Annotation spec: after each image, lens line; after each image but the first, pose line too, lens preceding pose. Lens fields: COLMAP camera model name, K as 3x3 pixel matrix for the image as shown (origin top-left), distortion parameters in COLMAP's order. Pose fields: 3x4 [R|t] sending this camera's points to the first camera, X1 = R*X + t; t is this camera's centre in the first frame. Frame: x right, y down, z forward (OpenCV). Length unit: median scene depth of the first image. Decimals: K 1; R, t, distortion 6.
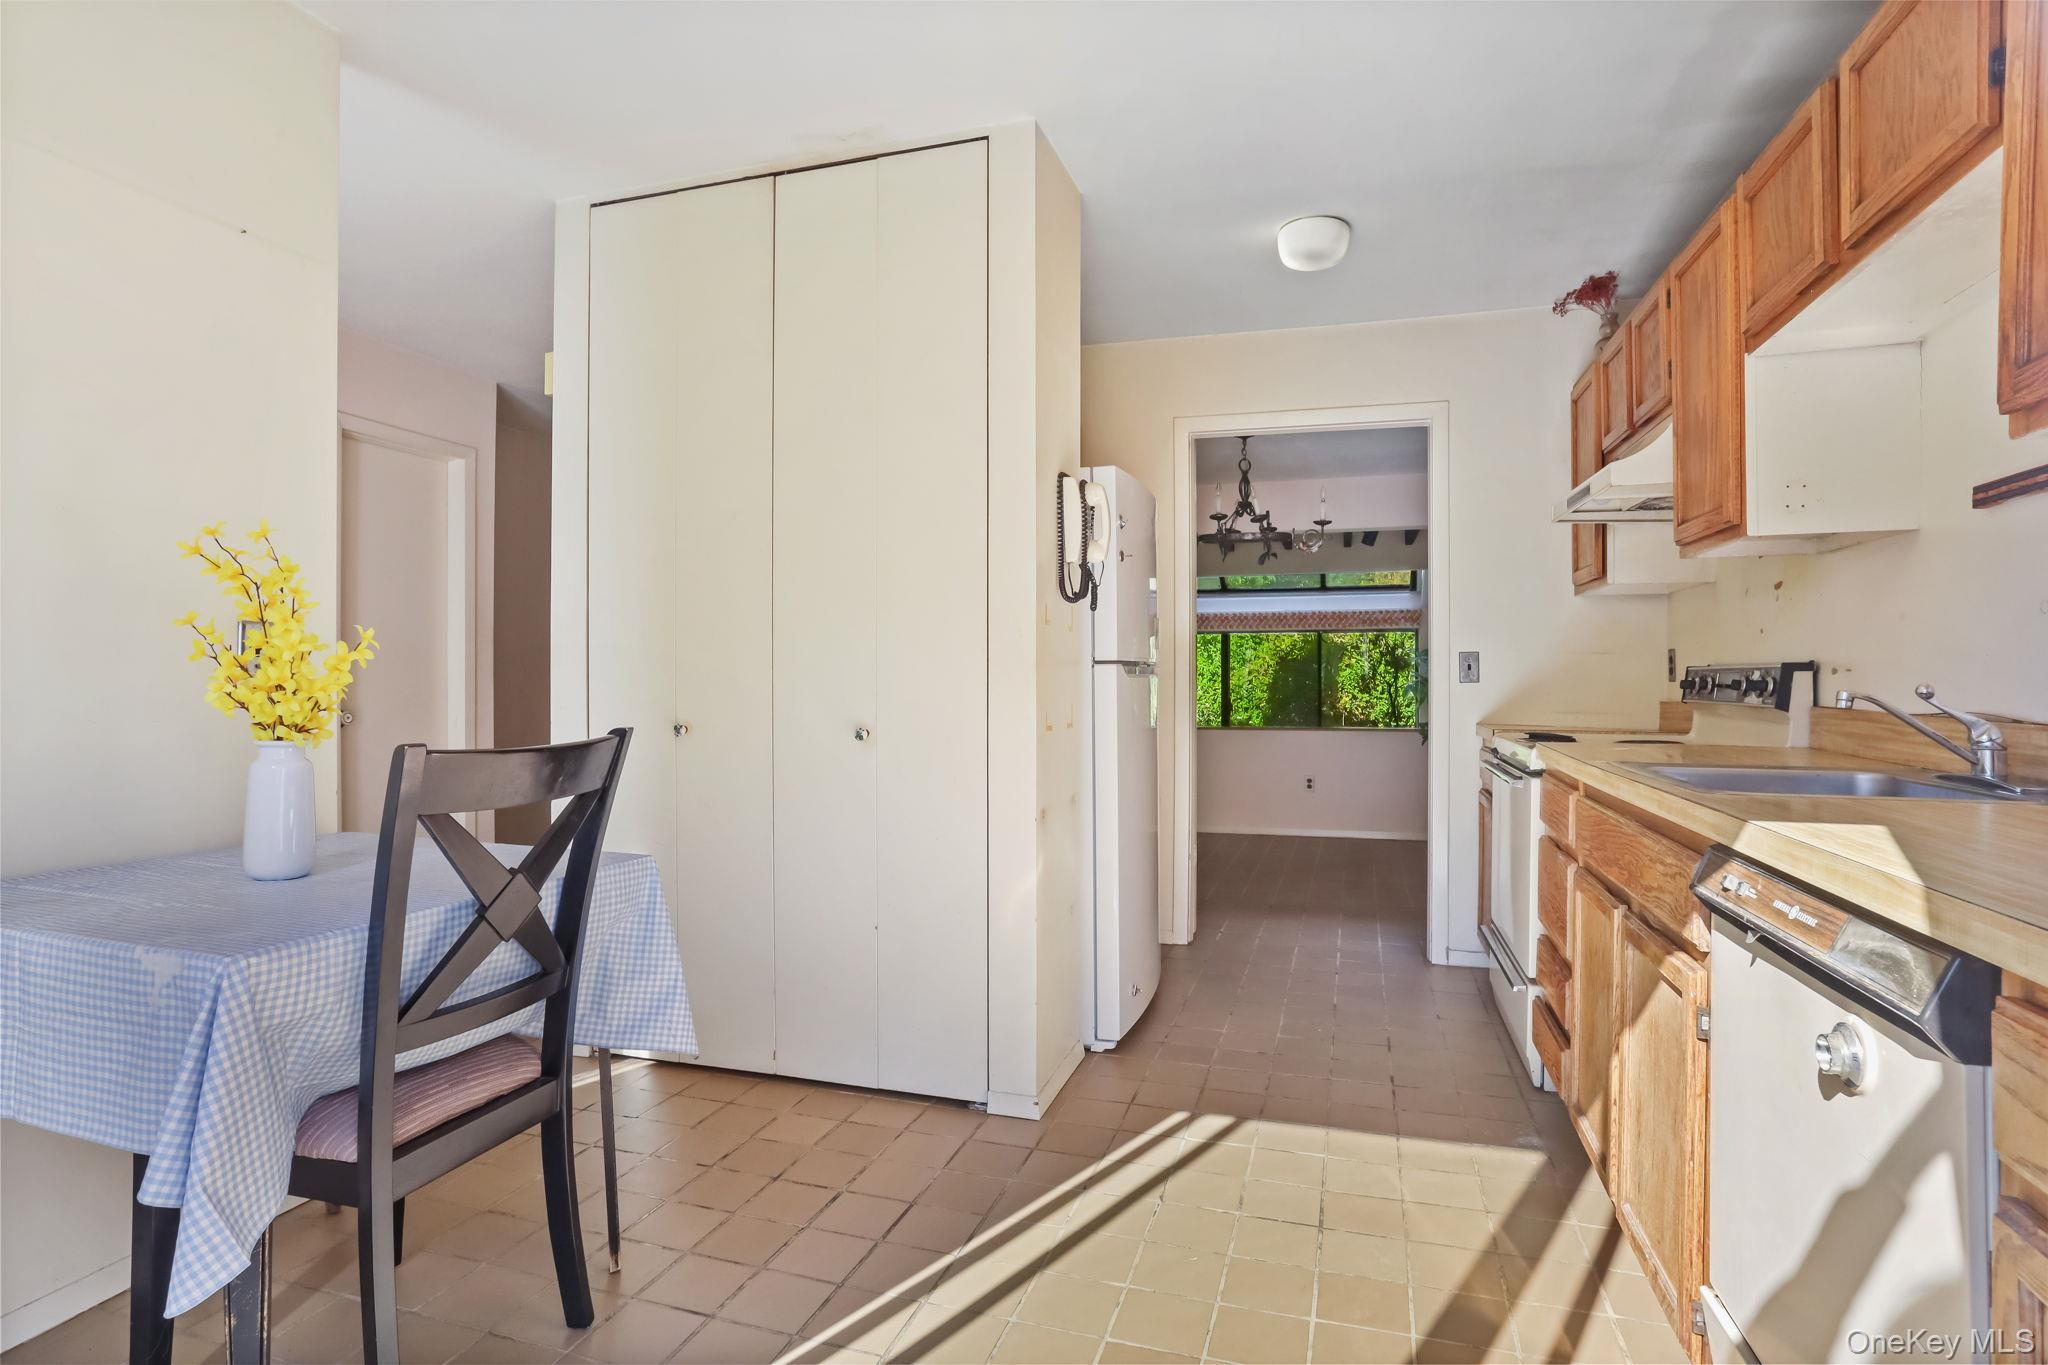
lens RADIAL K [[1084.9, 0, 1024.0], [0, 1084.9, 682.5], [0, 0, 1]] dist [-0.036108, 0.035373]
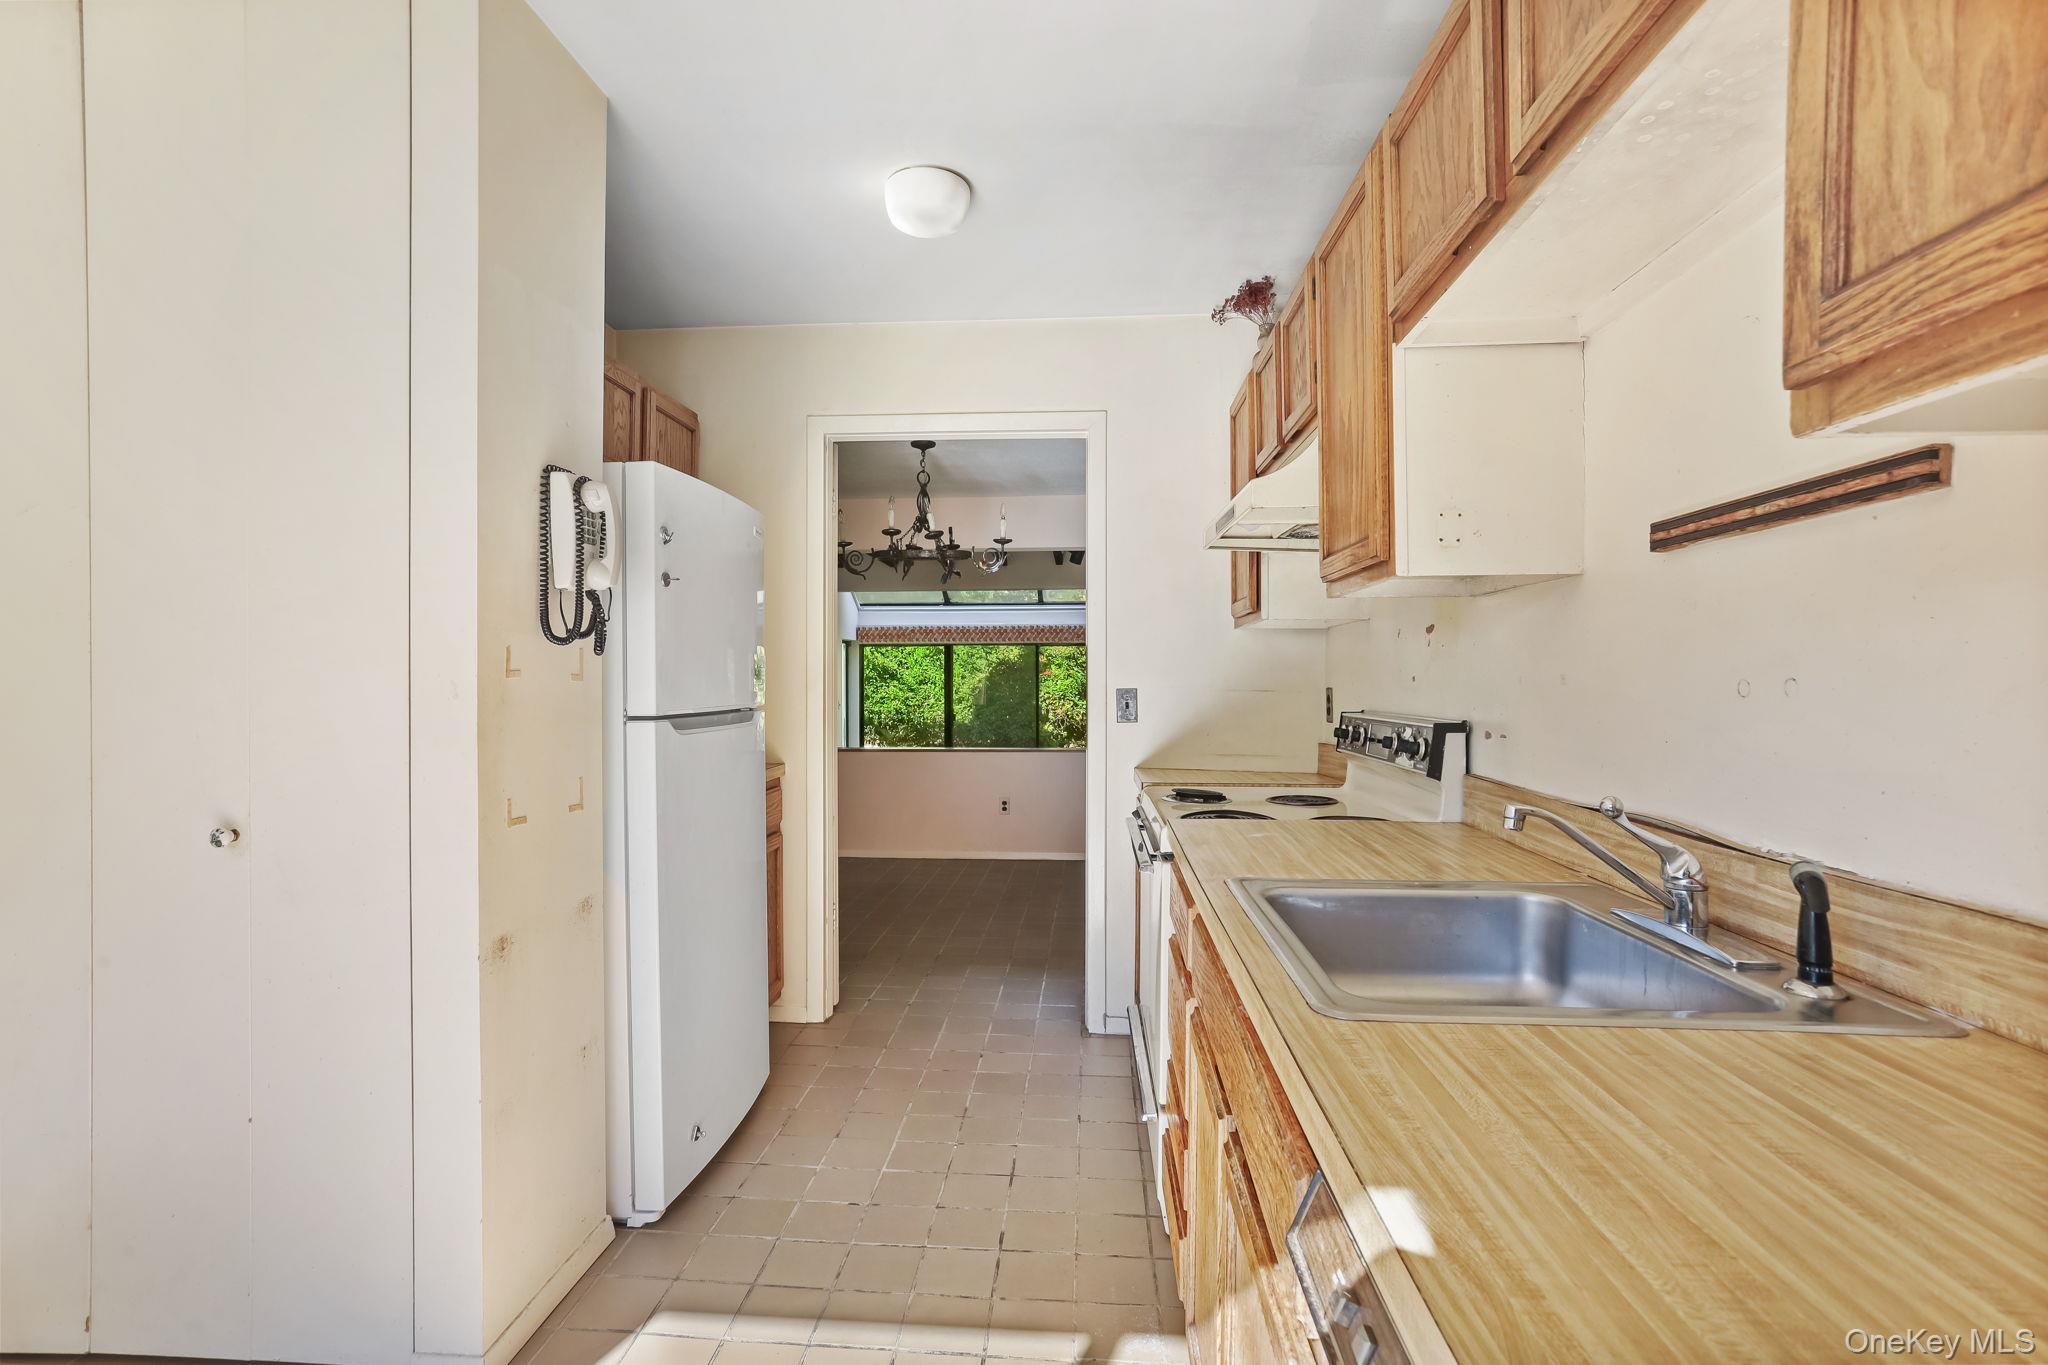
lens RADIAL K [[978.9, 0, 1024.0], [0, 978.9, 682.5], [0, 0, 1]] dist [-0.033268, 0.039074]
pose [[0.976310, -0.001775, 0.216368, 0.191503], [0.001137, 0.999995, 0.003077, -0.046185], [-0.216373, -0.002758, 0.976307, 0.274445]]
